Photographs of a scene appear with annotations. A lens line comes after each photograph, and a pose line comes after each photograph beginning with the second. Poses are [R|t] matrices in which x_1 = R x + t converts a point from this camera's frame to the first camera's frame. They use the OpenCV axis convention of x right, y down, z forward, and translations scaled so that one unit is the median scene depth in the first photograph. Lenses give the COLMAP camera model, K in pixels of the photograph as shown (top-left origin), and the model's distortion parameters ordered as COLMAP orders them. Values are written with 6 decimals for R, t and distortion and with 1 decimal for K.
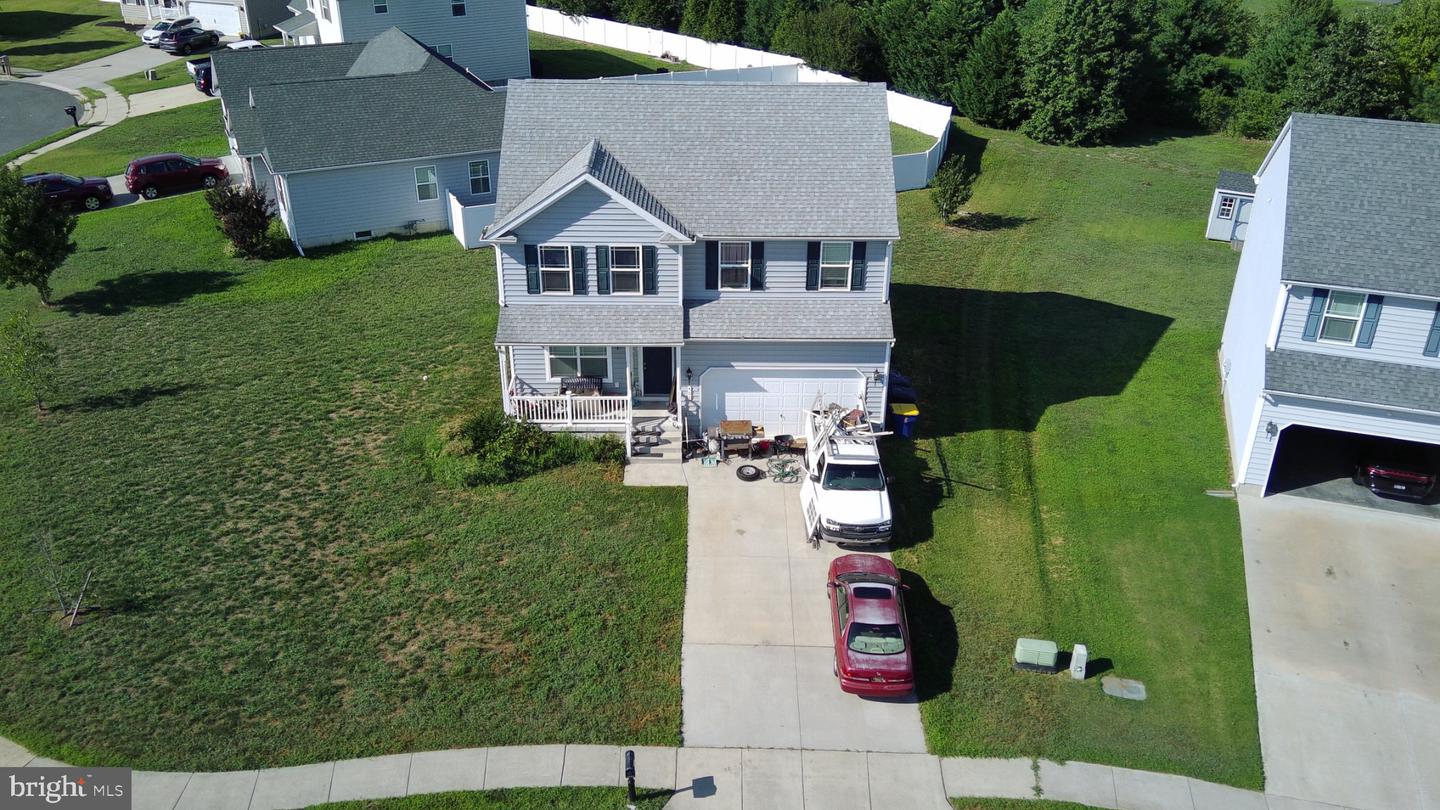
lens RADIAL K [[1192.9, 0, 718.9], [0, 1192.9, 407.1], [0, 0, 1]] dist [0.118991, -0.194427]
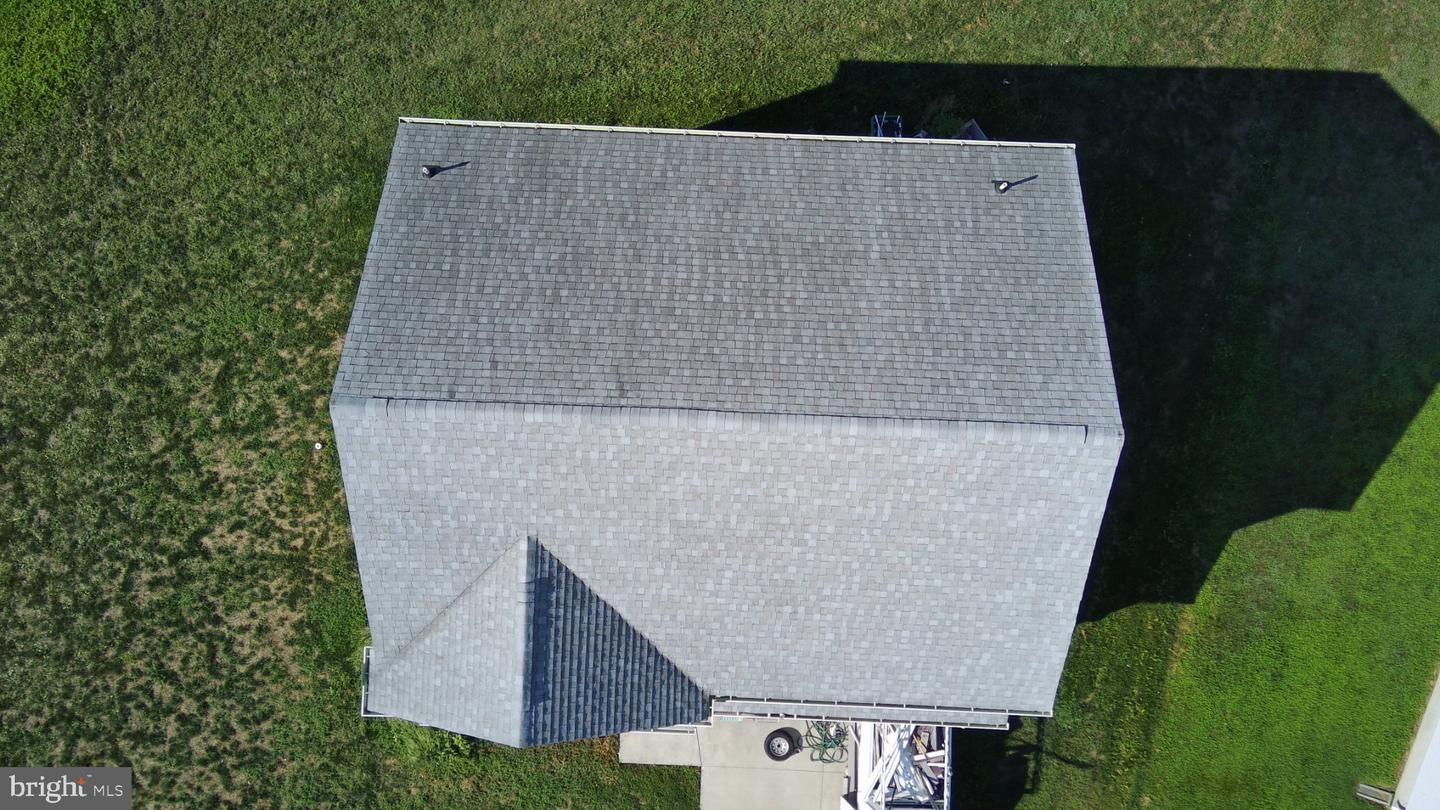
lens RADIAL K [[1192.9, 0, 719.9], [0, 1192.9, 400.3], [0, 0, 1]] dist [0.118991, -0.194427]
pose [[0.998857, 0.046715, -0.010136, -0.016884], [-0.012554, 0.460954, 0.887335, -0.736997], [0.046124, -0.886194, 0.461013, 0.834018]]
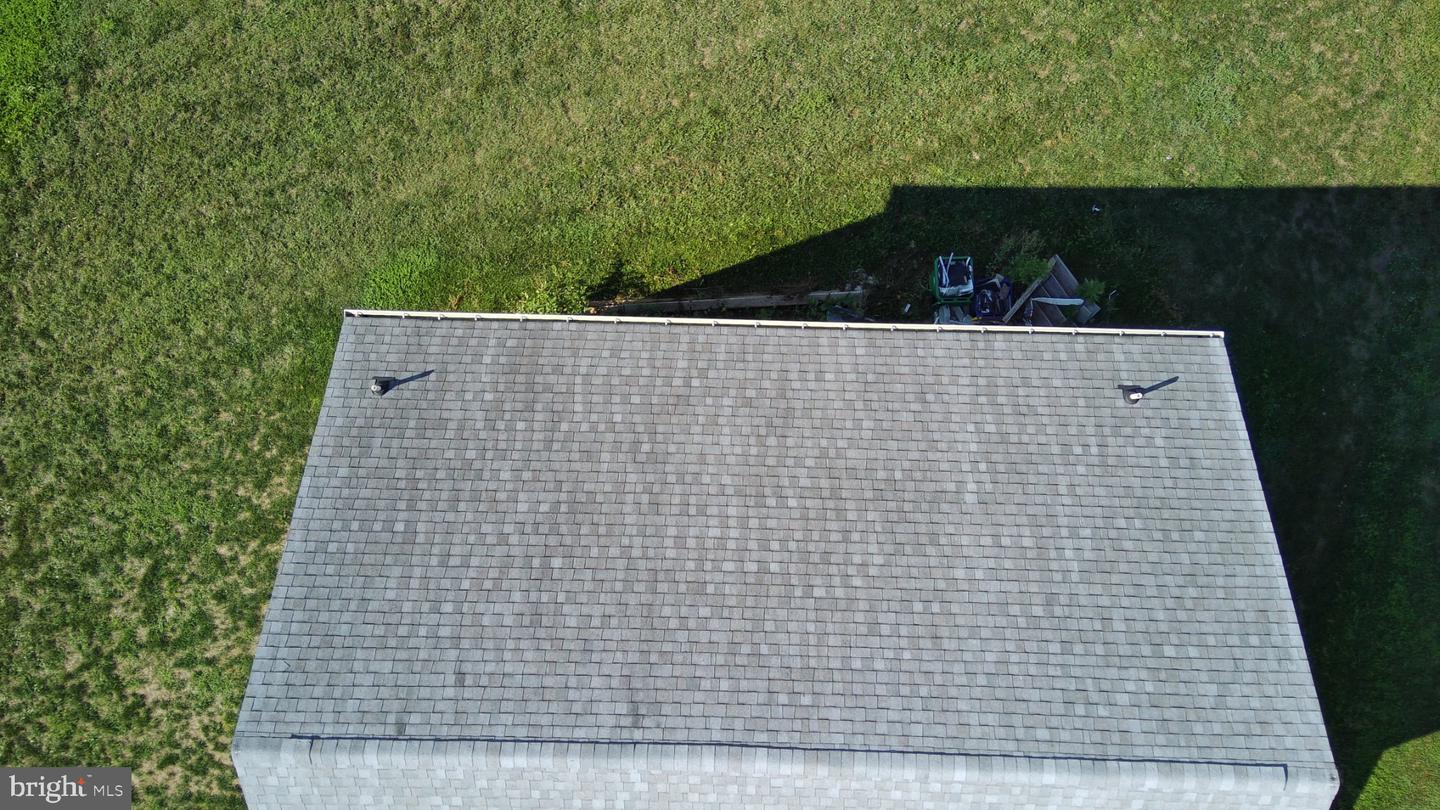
lens RADIAL K [[1192.9, 0, 719.3], [0, 1192.9, 400.4], [0, 0, 1]] dist [0.118991, -0.194427]
pose [[0.999280, 0.032780, -0.019118, -0.034349], [0.001165, 0.477063, 0.878868, -0.658870], [0.037930, -0.878258, 0.476681, 0.980470]]
